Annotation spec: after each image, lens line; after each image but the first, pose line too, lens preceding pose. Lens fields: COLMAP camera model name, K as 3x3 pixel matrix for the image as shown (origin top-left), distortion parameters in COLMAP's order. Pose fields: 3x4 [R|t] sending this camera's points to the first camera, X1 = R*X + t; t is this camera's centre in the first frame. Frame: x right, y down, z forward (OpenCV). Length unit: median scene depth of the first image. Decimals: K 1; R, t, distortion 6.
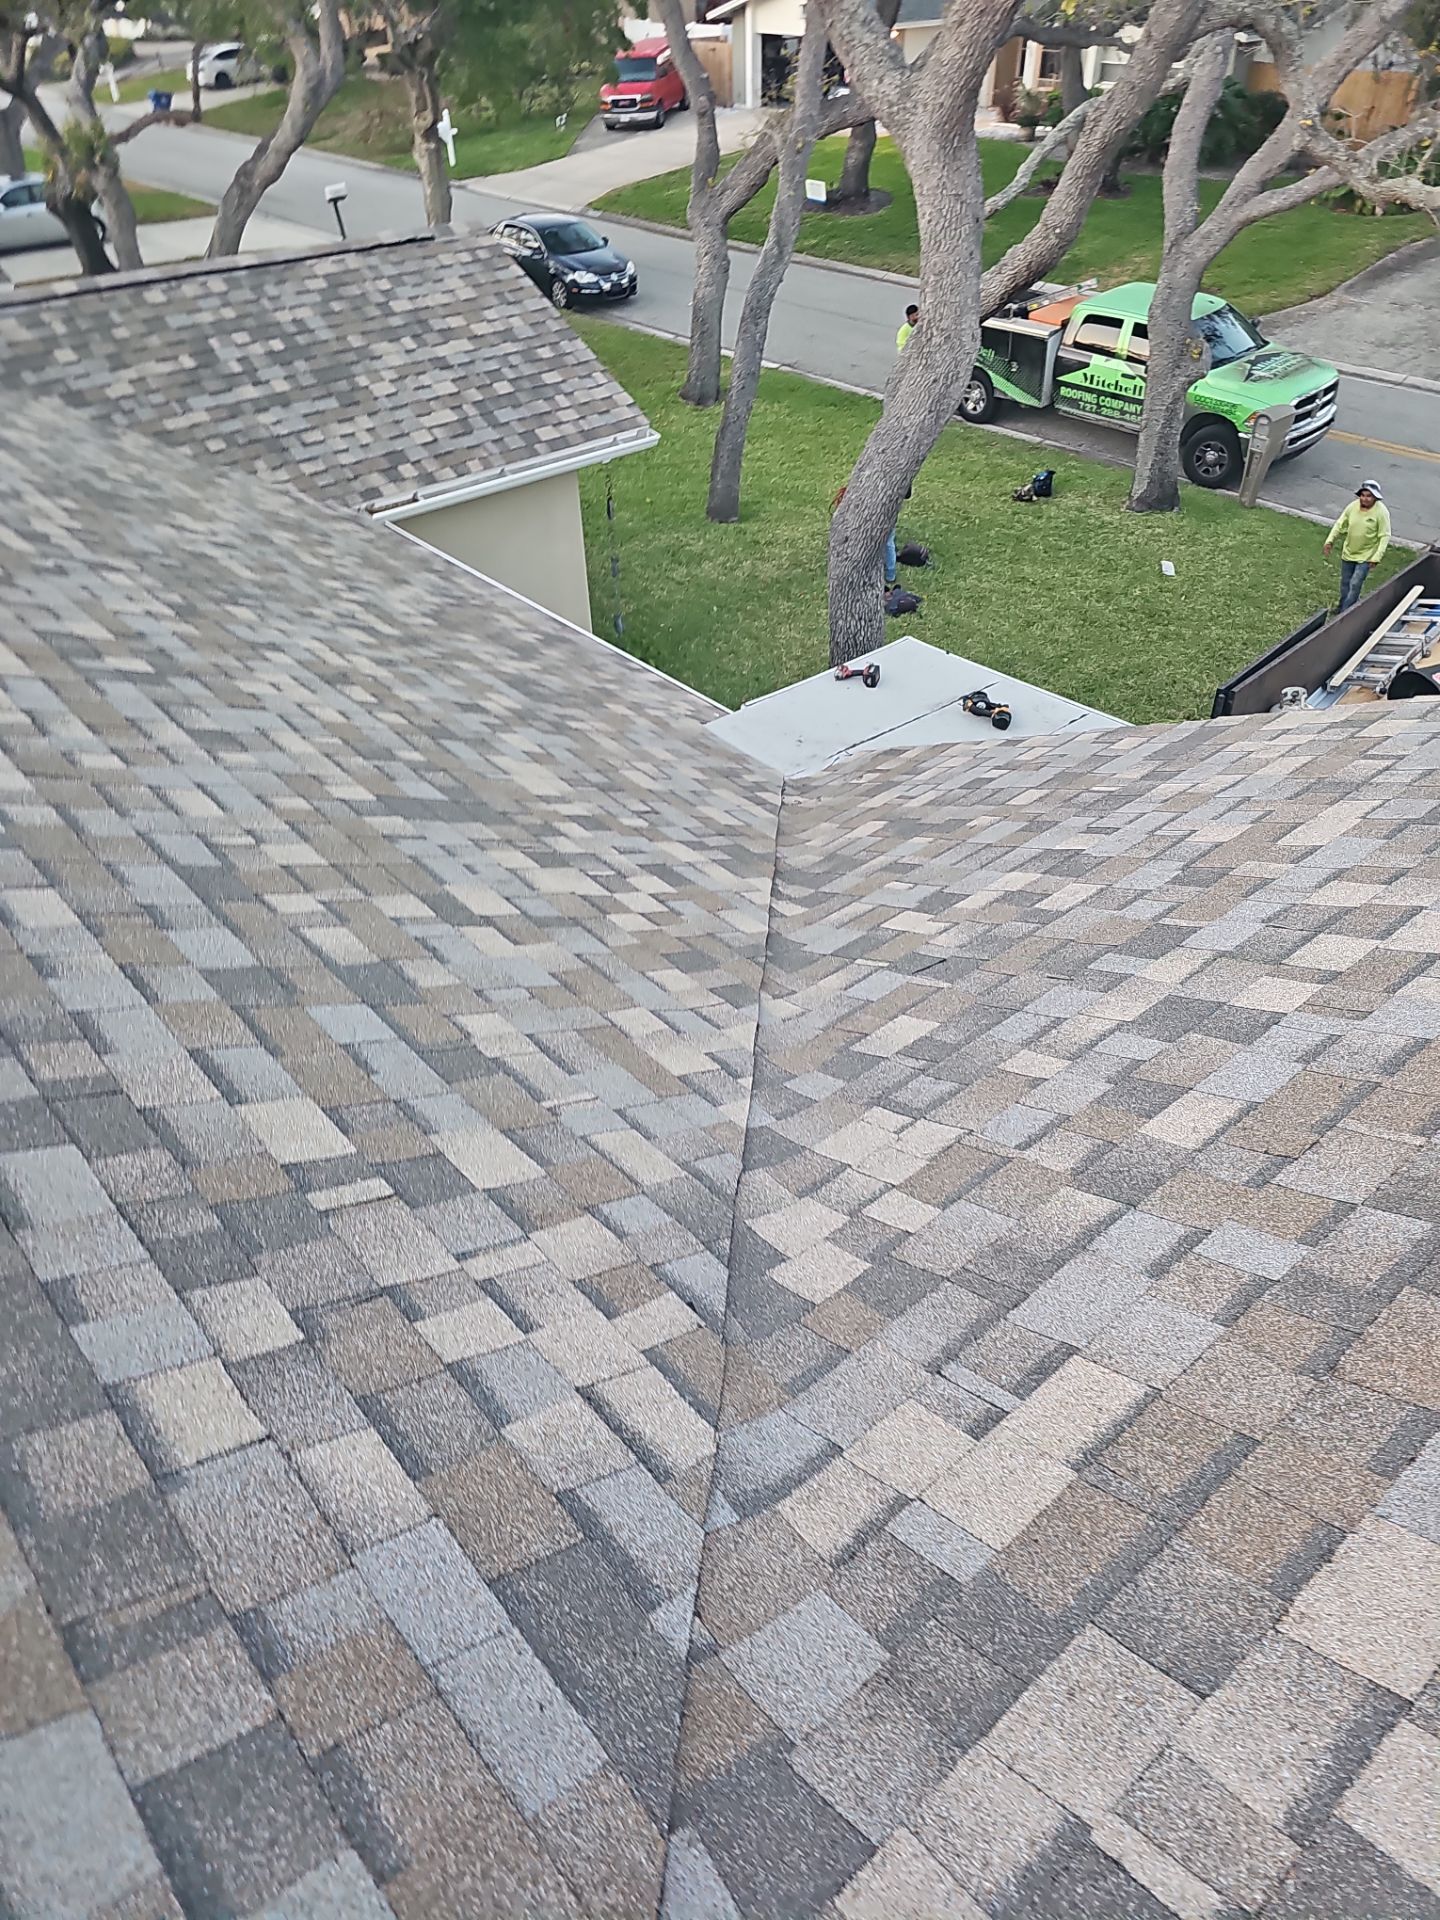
lens RADIAL K [[1248.9, 0, 746.0], [0, 1248.9, 962.0], [0, 0, 1]] dist [0.052520, -0.043037]
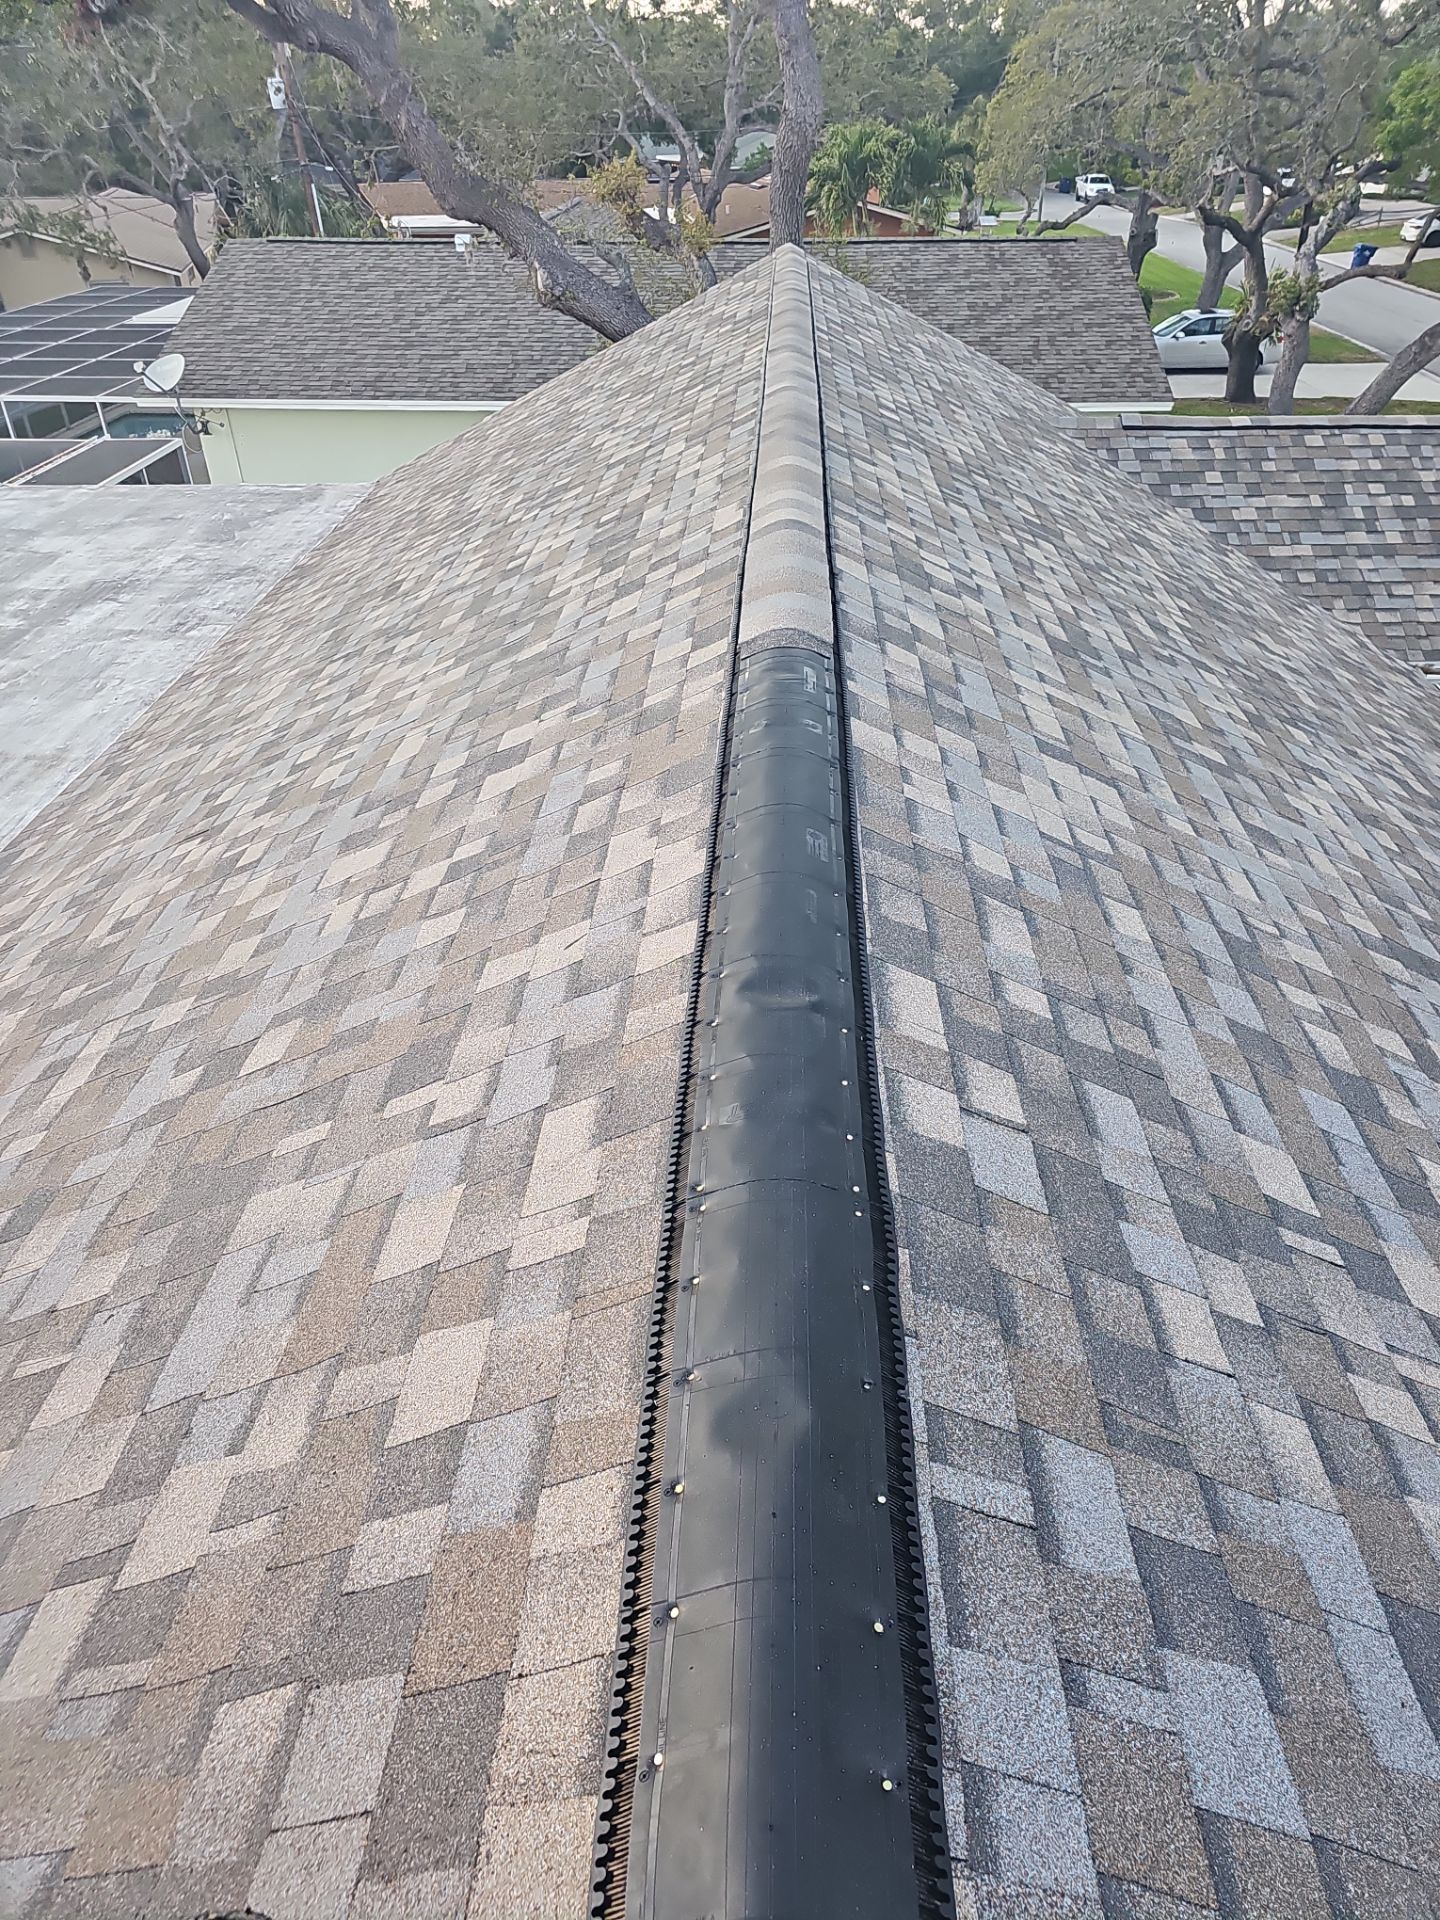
lens RADIAL K [[1248.9, 0, 746.0], [0, 1248.9, 962.0], [0, 0, 1]] dist [0.052520, -0.043037]
pose [[0.724058, 0.394881, -0.565517, -0.057782], [-0.439518, 0.896027, 0.062930, 0.044477], [0.531568, 0.202990, 0.822332, -0.122300]]
